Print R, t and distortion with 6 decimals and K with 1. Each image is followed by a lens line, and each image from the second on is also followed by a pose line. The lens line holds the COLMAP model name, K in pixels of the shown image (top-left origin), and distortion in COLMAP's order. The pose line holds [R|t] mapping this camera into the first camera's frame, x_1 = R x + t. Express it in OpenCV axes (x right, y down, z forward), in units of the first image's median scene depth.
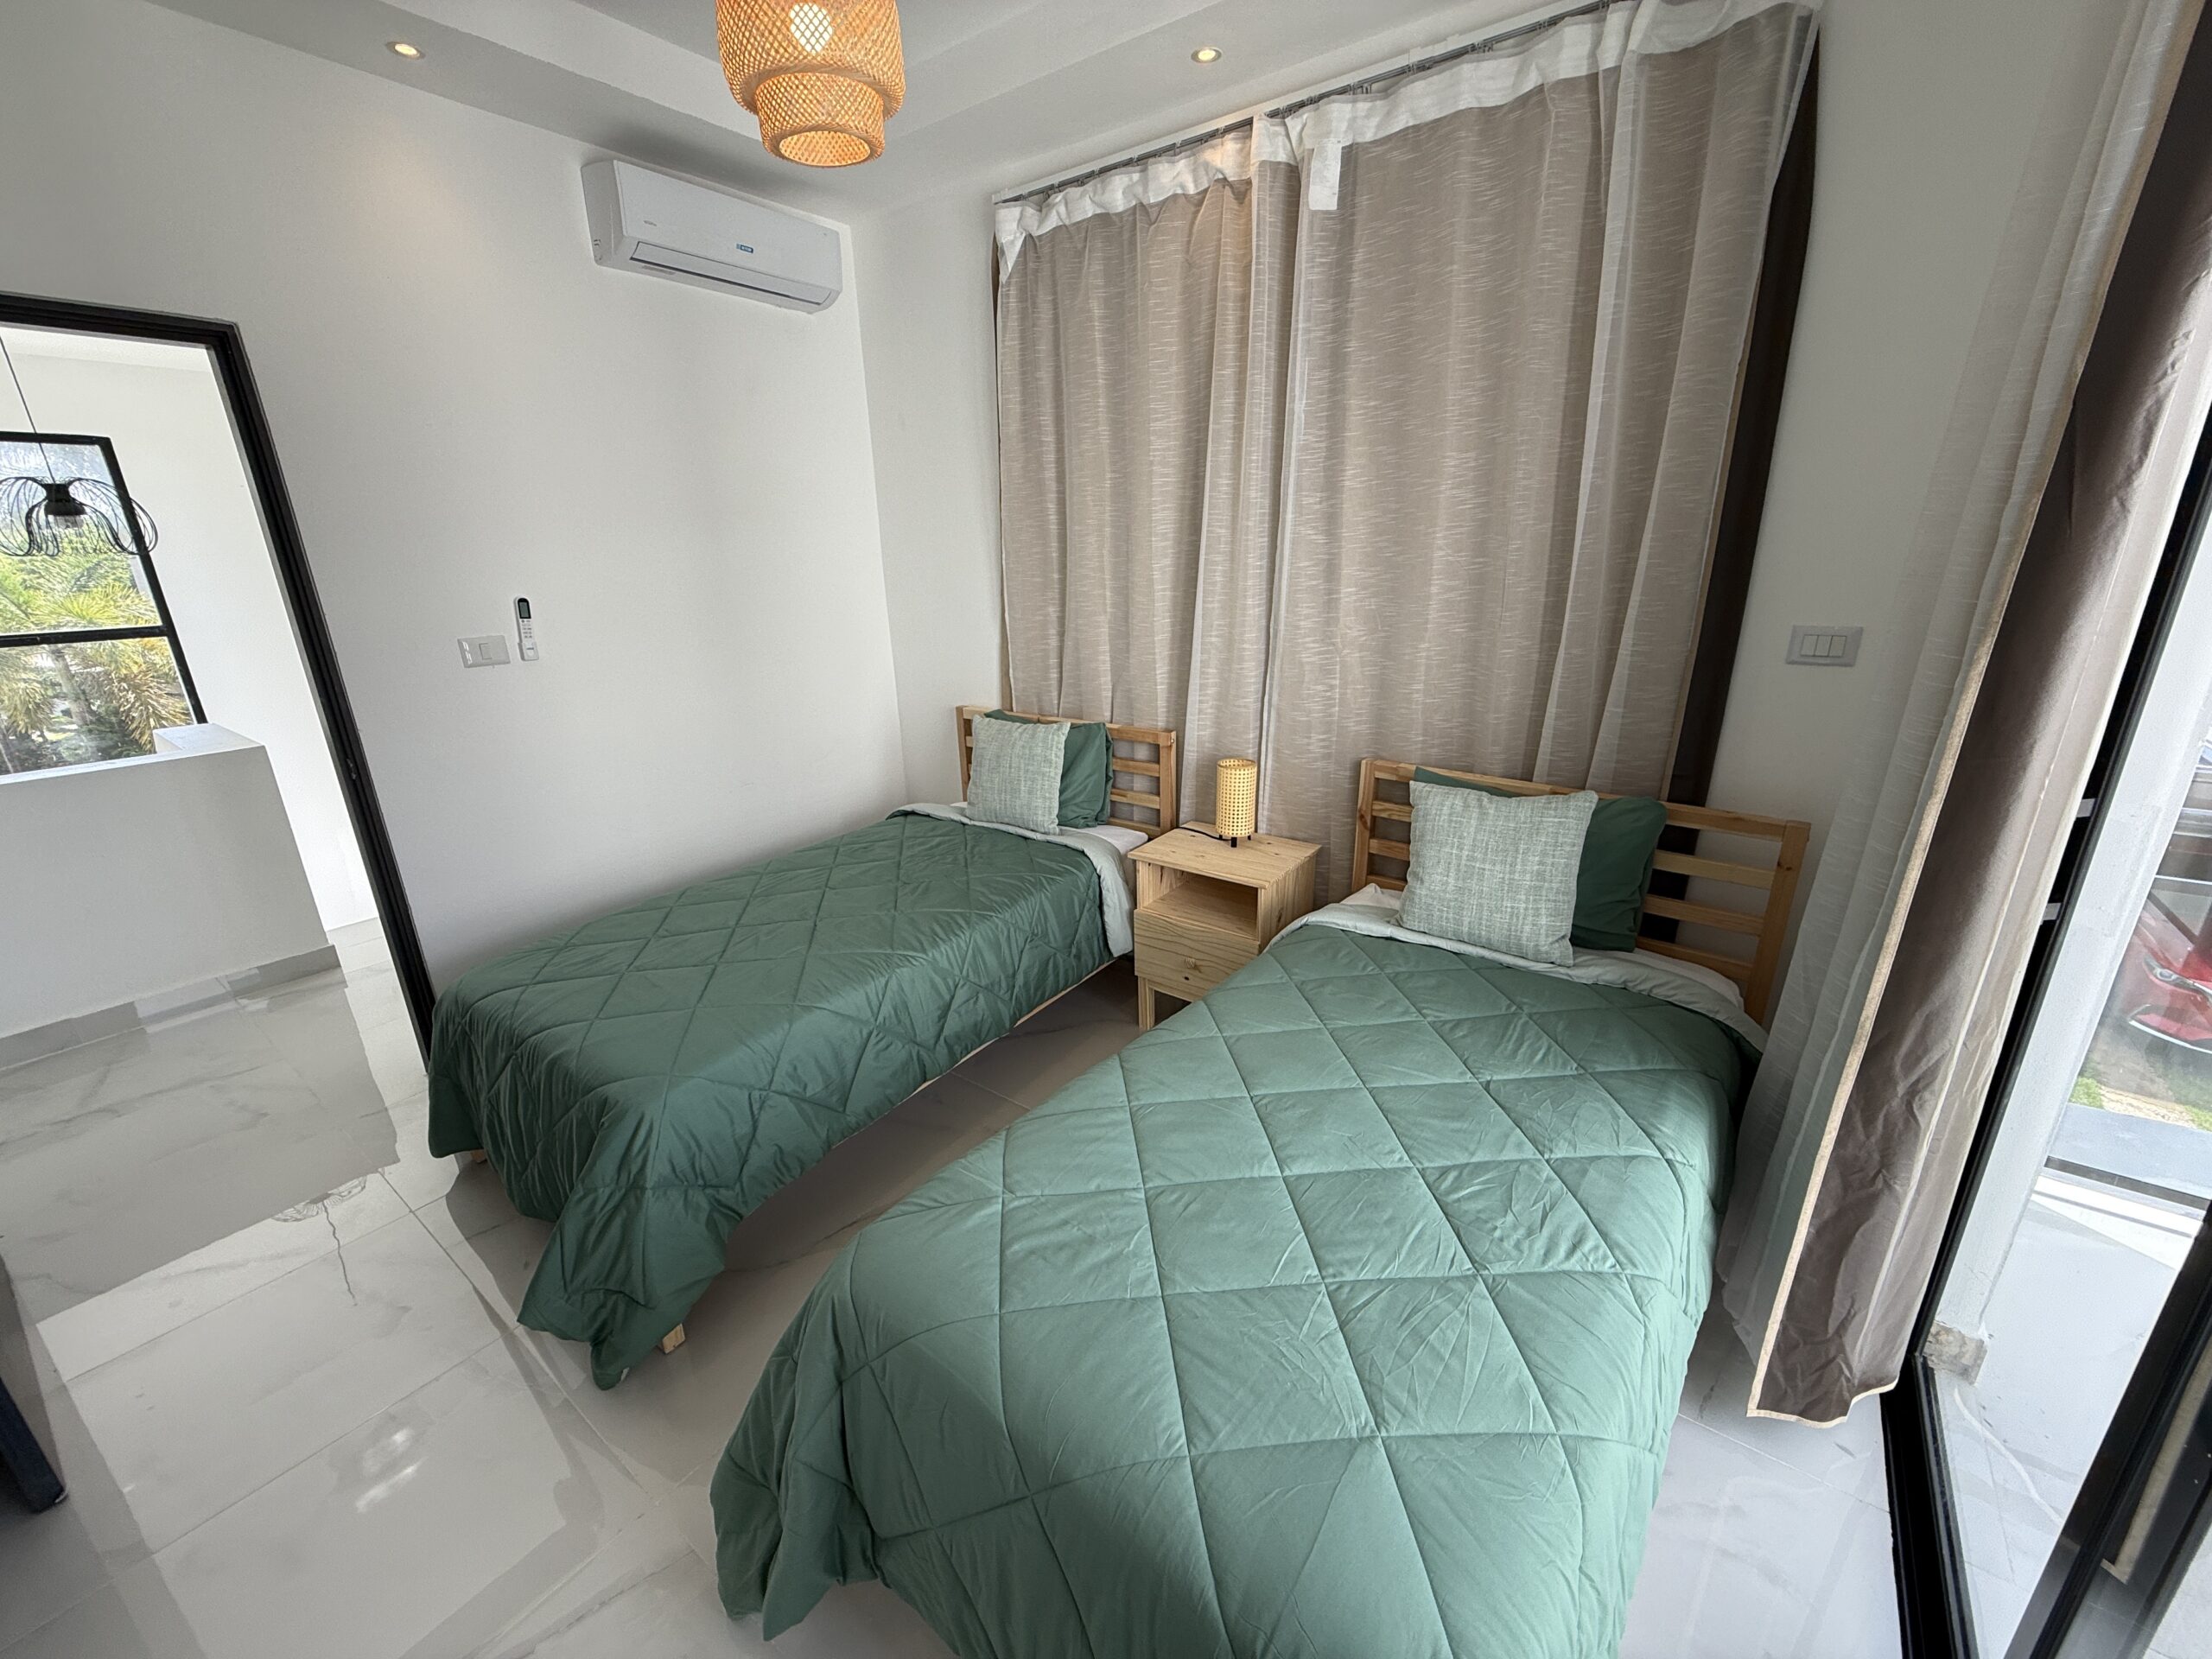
lens RADIAL K [[875.5, 0, 1114.5], [0, 875.5, 830.1], [0, 0, 1]] dist [0.004113, 0.000151]
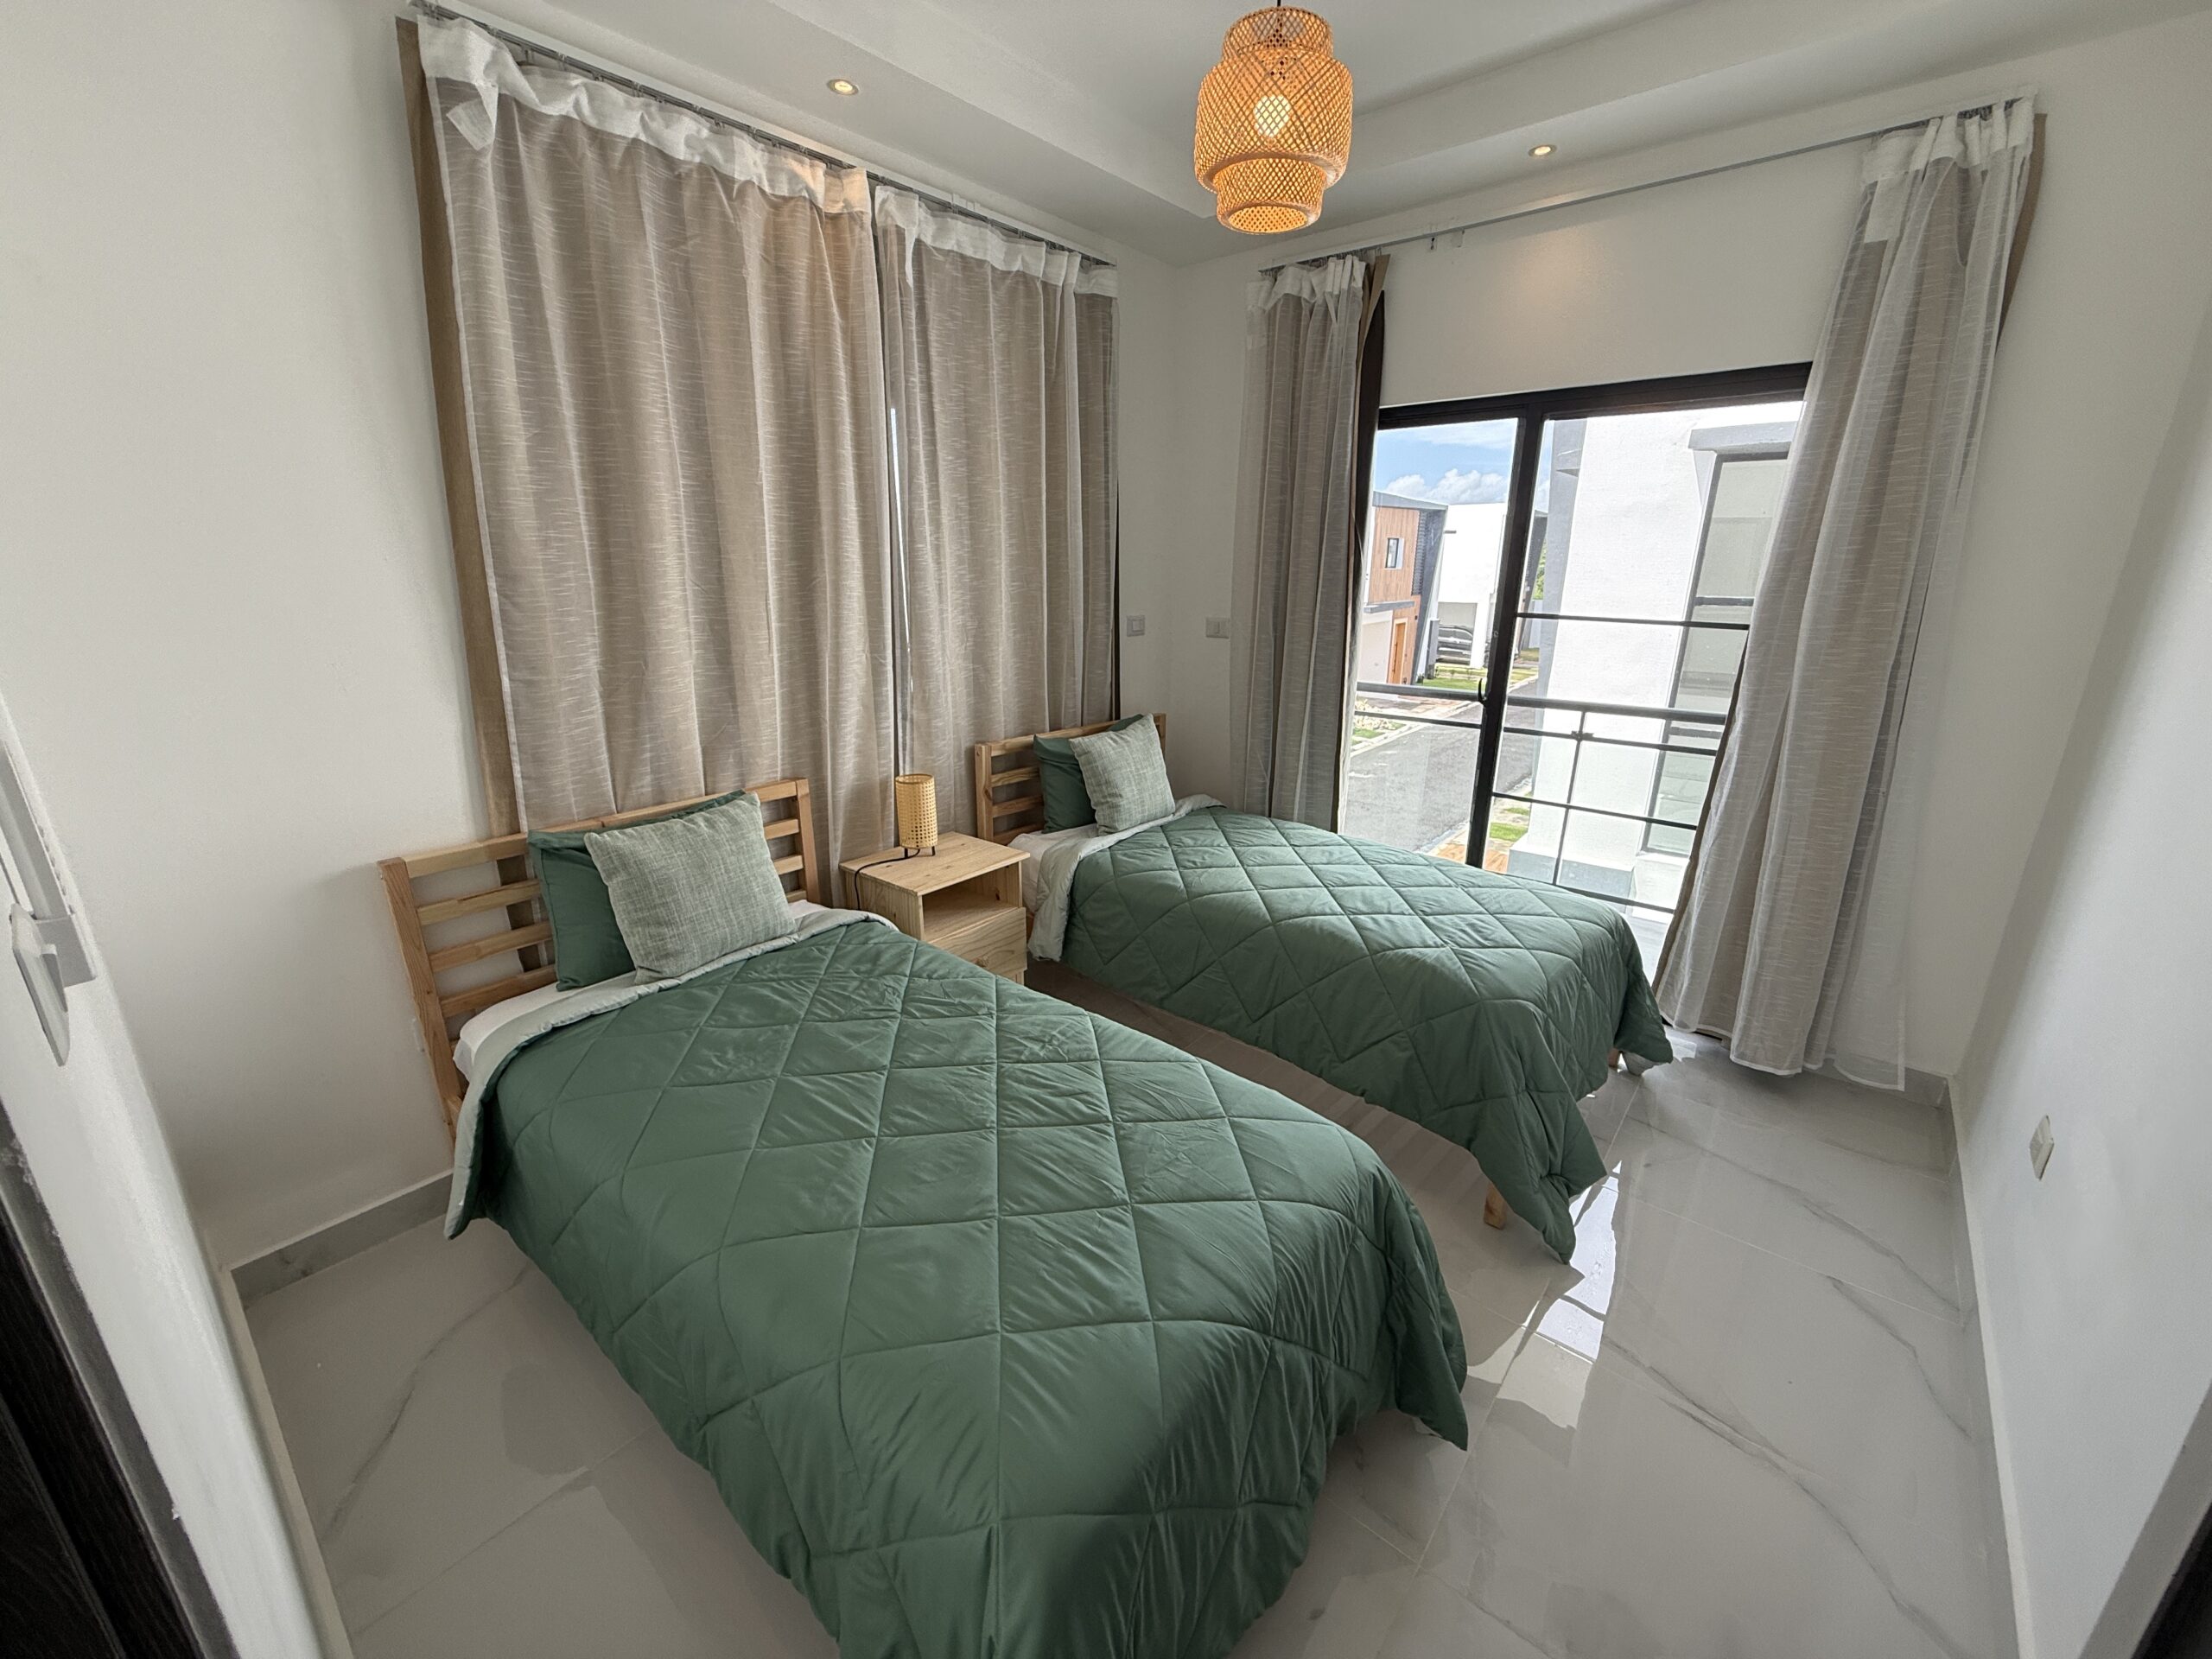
lens RADIAL K [[875.5, 0, 1116.2], [0, 875.5, 830.1], [0, 0, 1]] dist [0.004113, 0.000151]
pose [[0.055784, -0.275180, 0.959773, -1.004339], [0.305854, 0.919766, 0.245933, -0.235970], [-0.950443, 0.279831, 0.135474, 0.750953]]
